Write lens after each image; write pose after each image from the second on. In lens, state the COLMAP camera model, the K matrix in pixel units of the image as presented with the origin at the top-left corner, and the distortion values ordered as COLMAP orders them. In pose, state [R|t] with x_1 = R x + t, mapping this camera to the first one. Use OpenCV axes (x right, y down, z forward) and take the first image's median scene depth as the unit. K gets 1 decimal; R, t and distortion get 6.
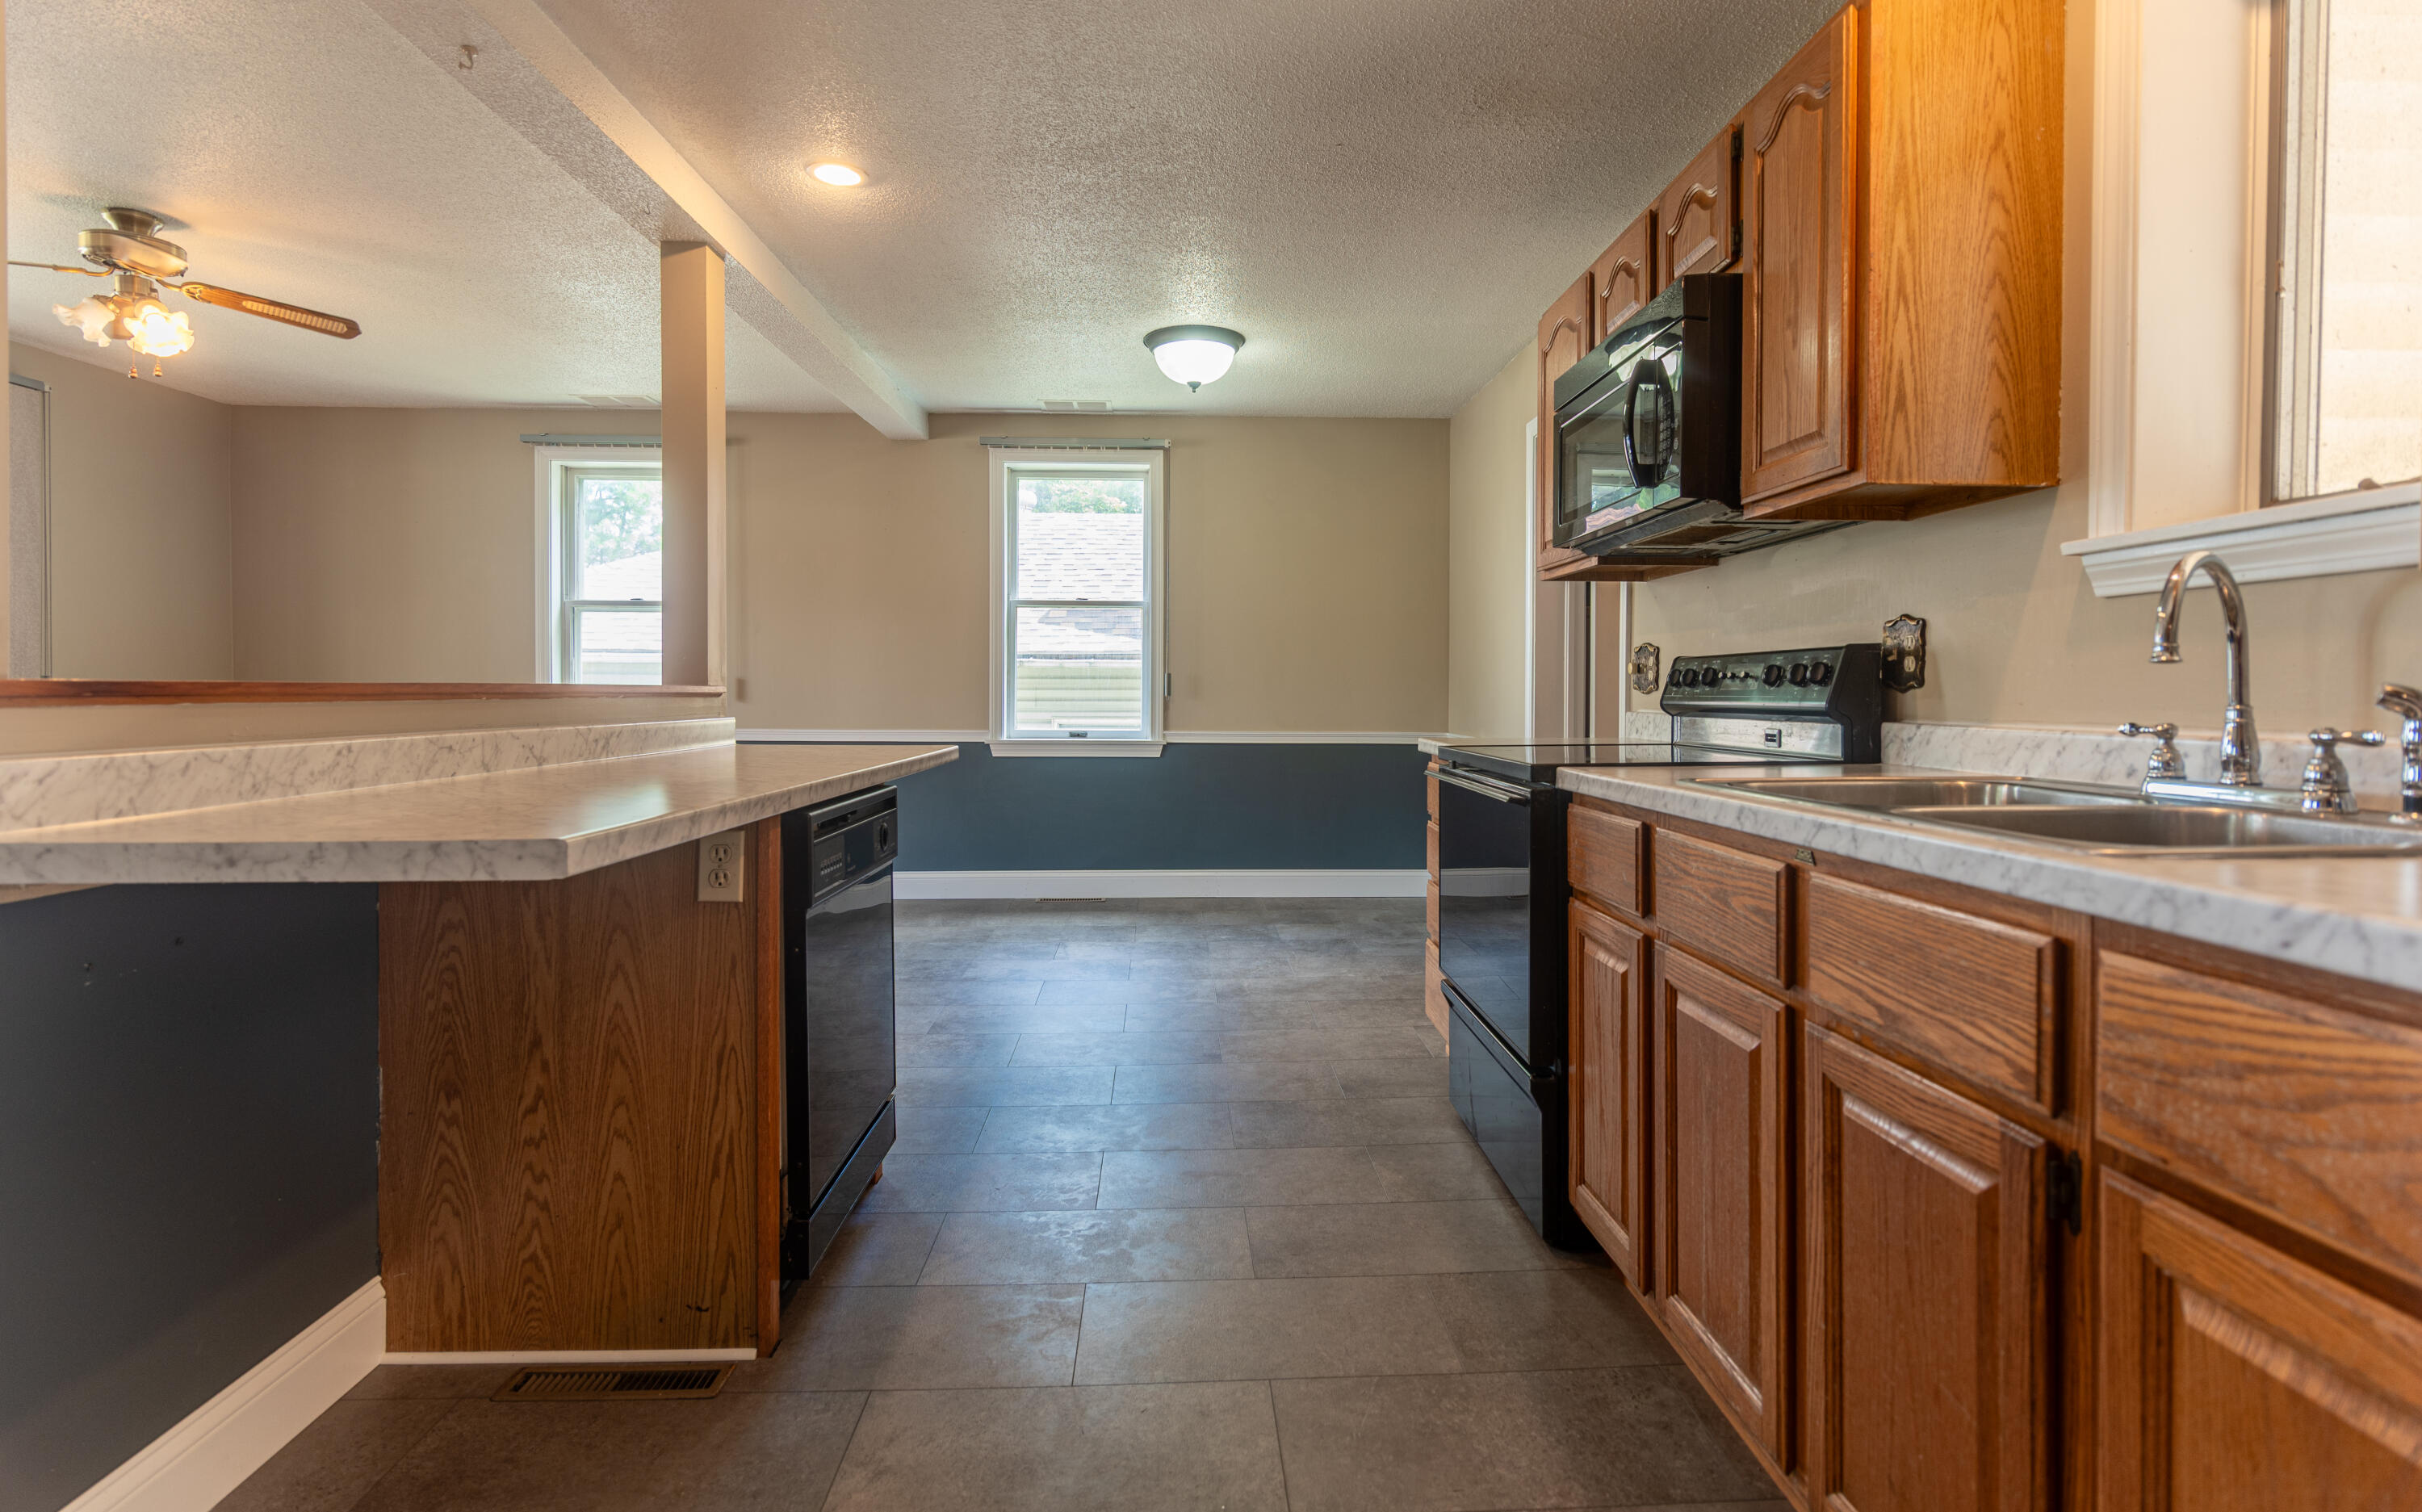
lens RADIAL K [[1197.6, 0, 1218.3], [0, 1197.6, 701.9], [0, 0, 1]] dist [-0.002070, -0.001053]
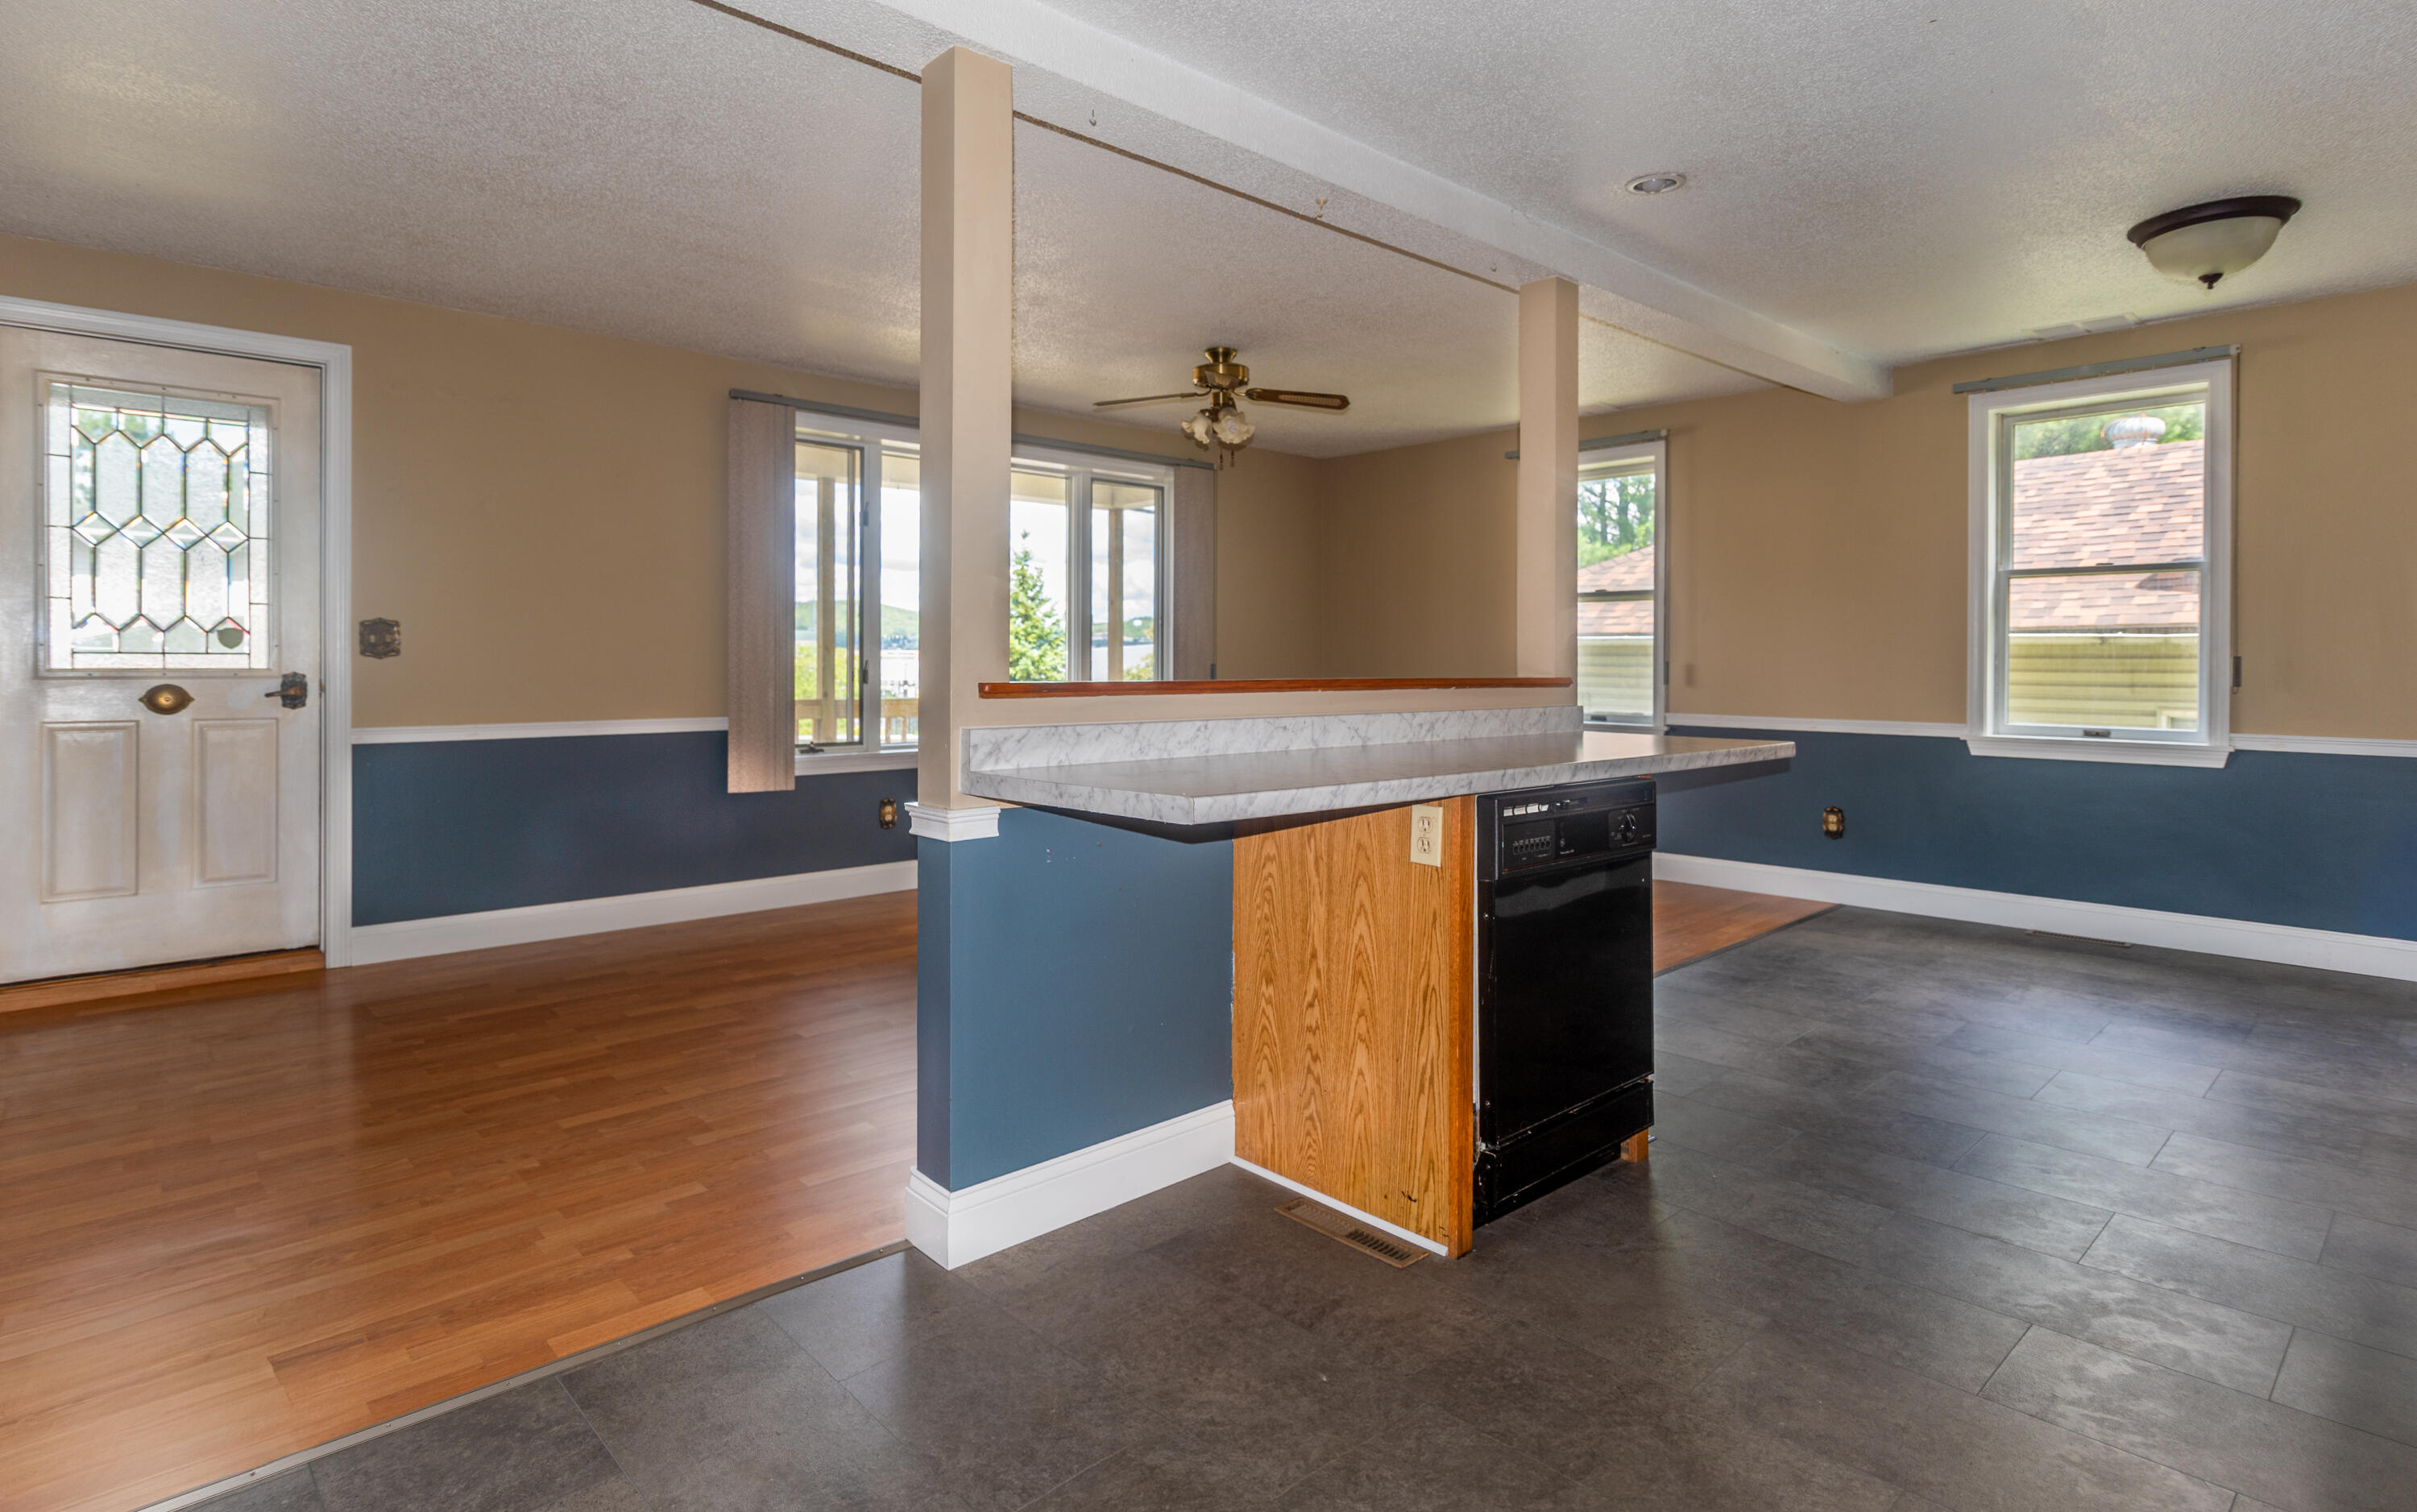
lens RADIAL K [[1242.8, 0, 1206.1], [0, 1242.8, 671.6], [0, 0, 1]] dist [0.003141, 0.000358]
pose [[0.645659, 0.002716, -0.763621, 0.394241], [-0.007308, 0.999970, -0.002623, -0.022049], [0.763591, 0.007274, 0.645660, 0.023308]]
